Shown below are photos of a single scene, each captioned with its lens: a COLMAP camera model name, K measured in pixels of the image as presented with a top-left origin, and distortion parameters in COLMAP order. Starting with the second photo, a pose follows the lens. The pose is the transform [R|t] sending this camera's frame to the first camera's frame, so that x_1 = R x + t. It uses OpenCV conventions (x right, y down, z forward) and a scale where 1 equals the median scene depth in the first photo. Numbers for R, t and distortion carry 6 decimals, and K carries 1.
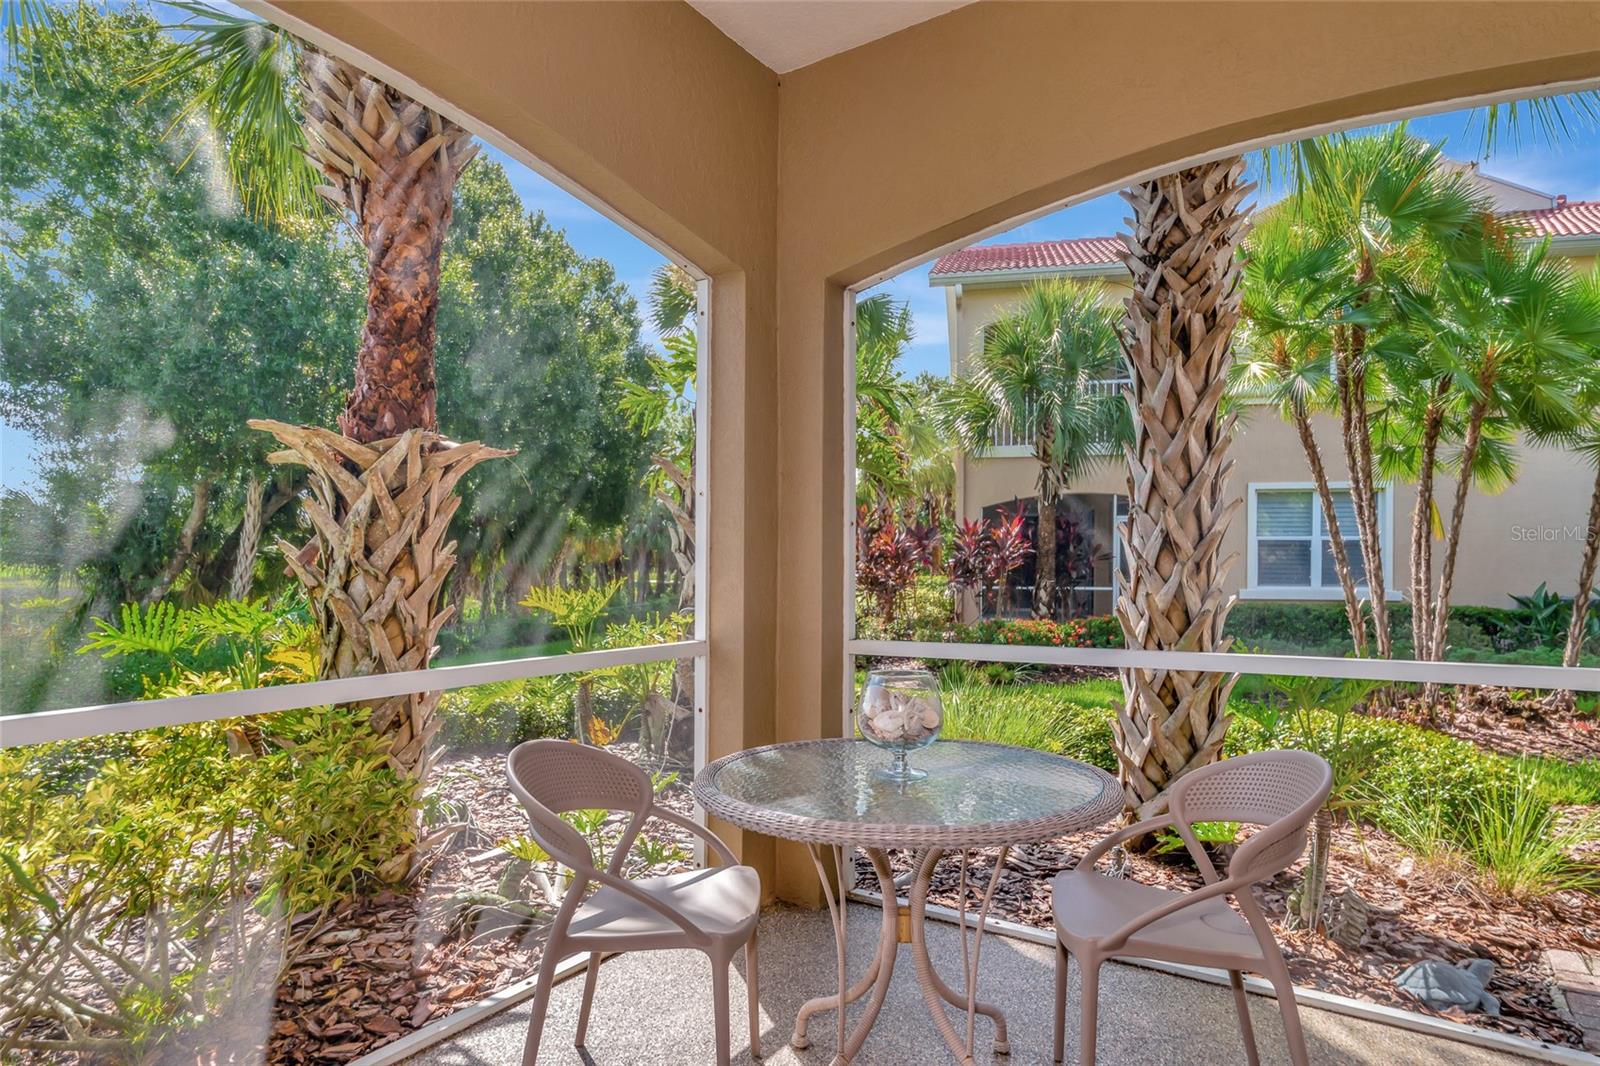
lens RADIAL K [[900.3, 0, 799.7], [0, 900.3, 558.4], [0, 0, 1]] dist [0.003637, 0.000972]
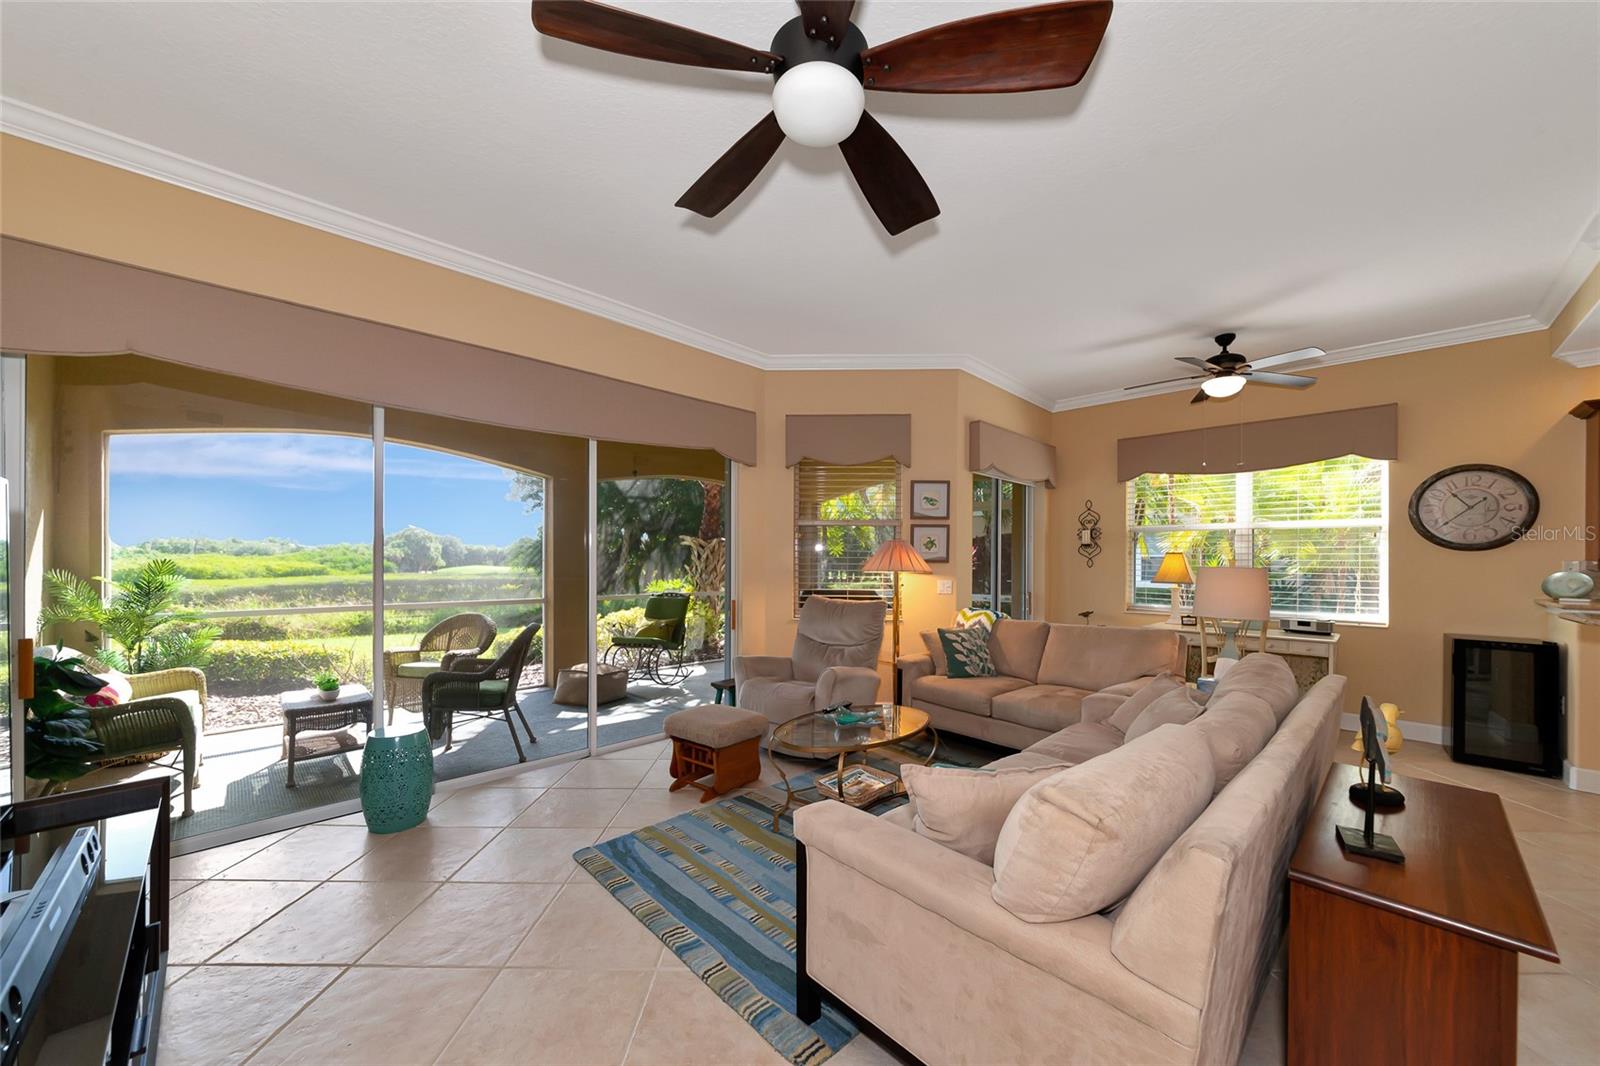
lens RADIAL K [[585.9, 0, 799.6], [0, 585.9, 556.1], [0, 0, 1]] dist [-0.024168, 0.007633]
pose [[0.978331, -0.000406, -0.207049, 0.192013], [-0.001840, 0.999942, -0.010656, -0.013002], [0.207041, 0.010806, 0.978273, -0.598046]]
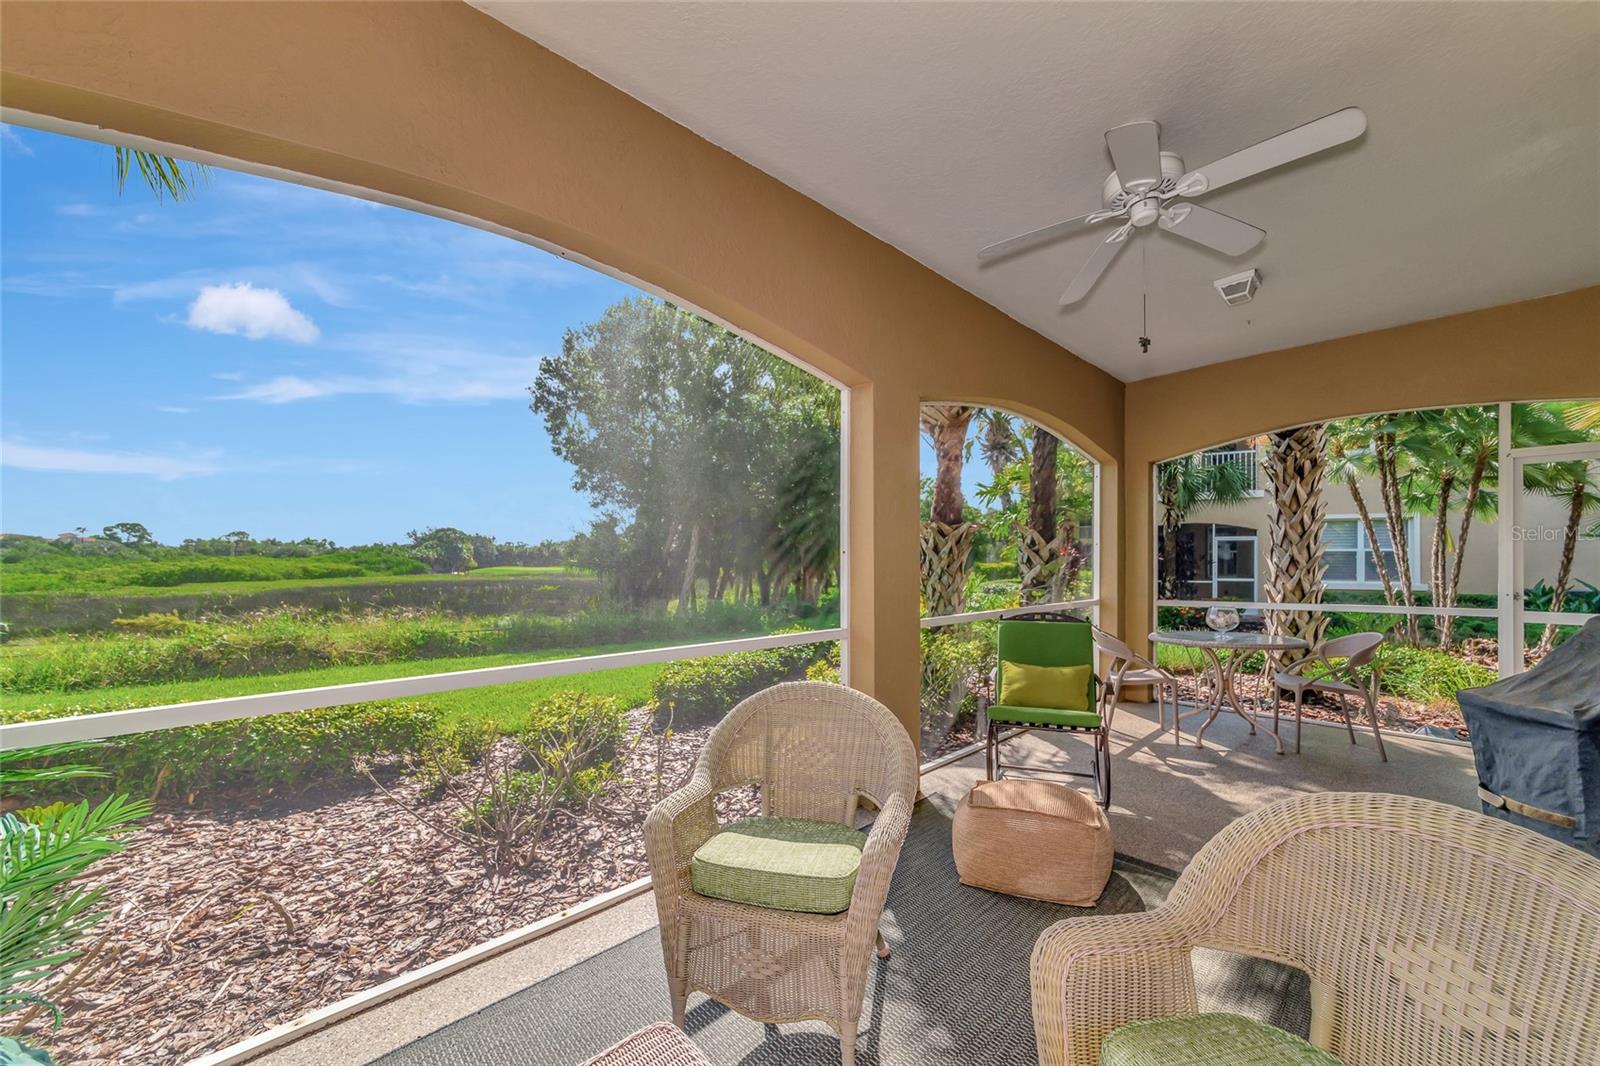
lens RADIAL K [[585.9, 0, 799.6], [0, 585.9, 556.1], [0, 0, 1]] dist [-0.024168, 0.007633]
pose [[0.970106, -0.005264, -0.242625, -0.196685], [0.003053, 0.999950, -0.009488, -0.008482], [0.242662, 0.008463, 0.970074, -0.316386]]
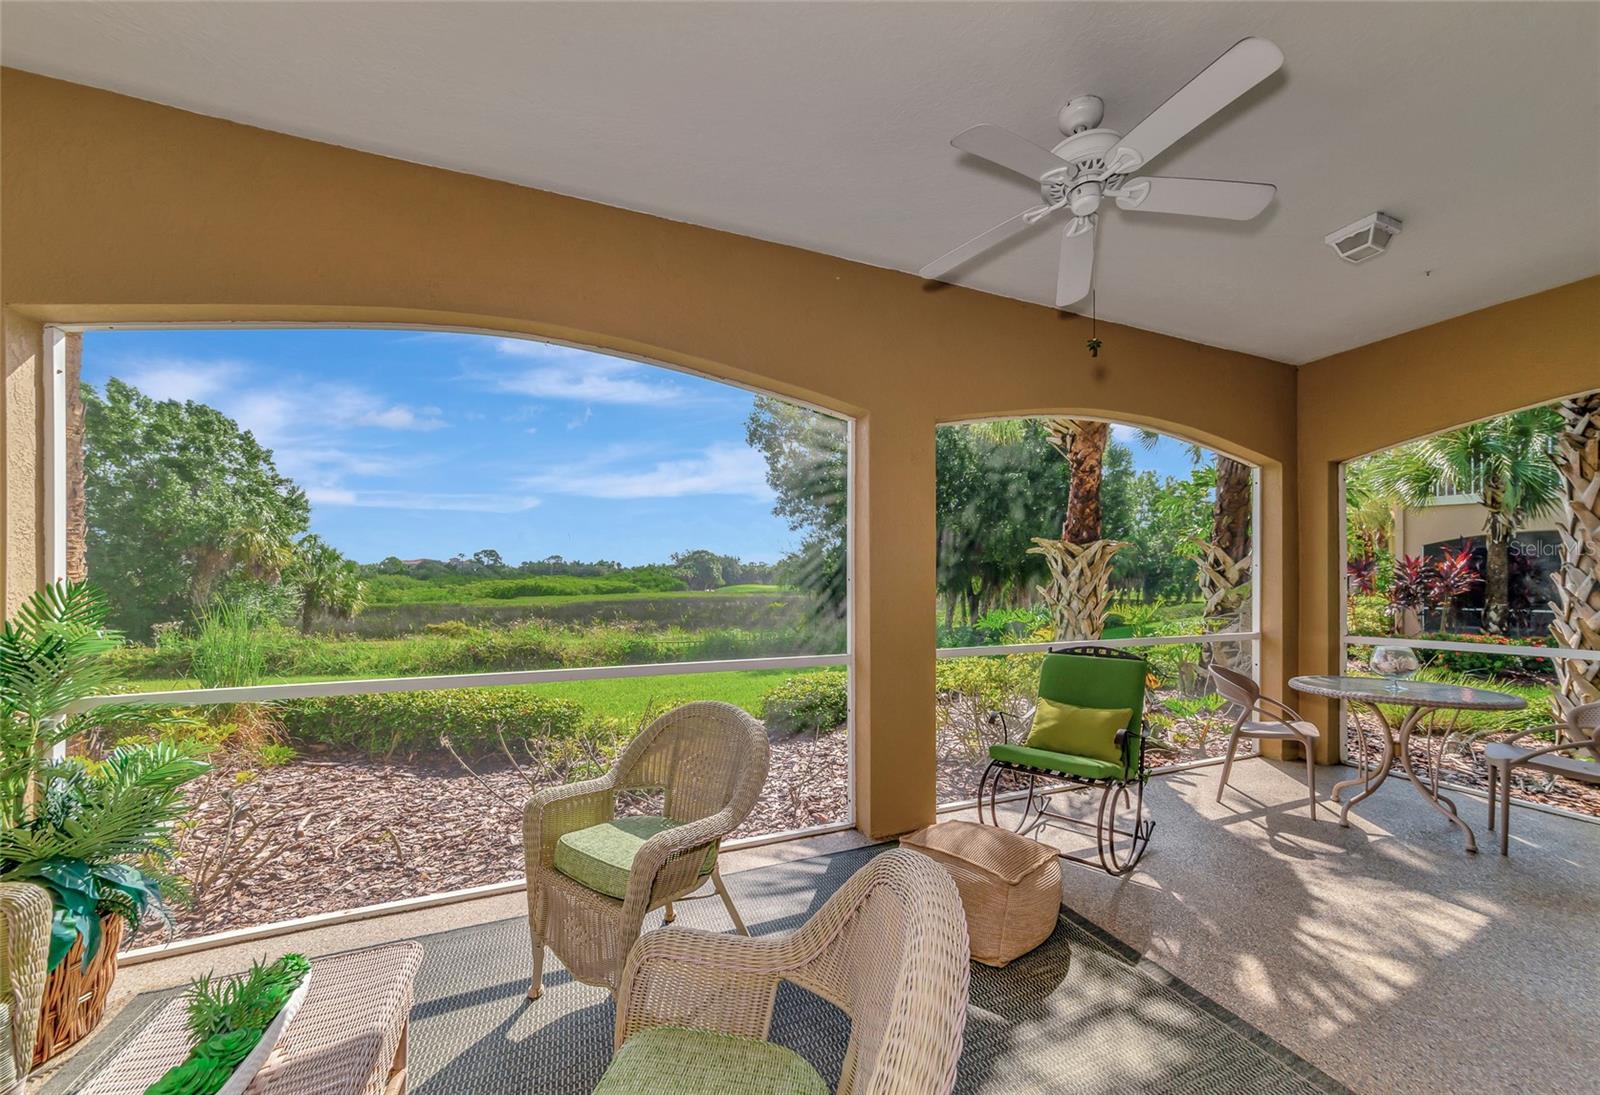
lens RADIAL K [[592.6, 0, 822.7], [0, 592.6, 573.3], [0, 0, 1]] dist [-0.018309, 0.006763]
pose [[0.828676, -0.007985, -0.559671, -0.065822], [0.001365, 0.999924, -0.012245, -0.013634], [0.559727, 0.009383, 0.828624, -0.278246]]
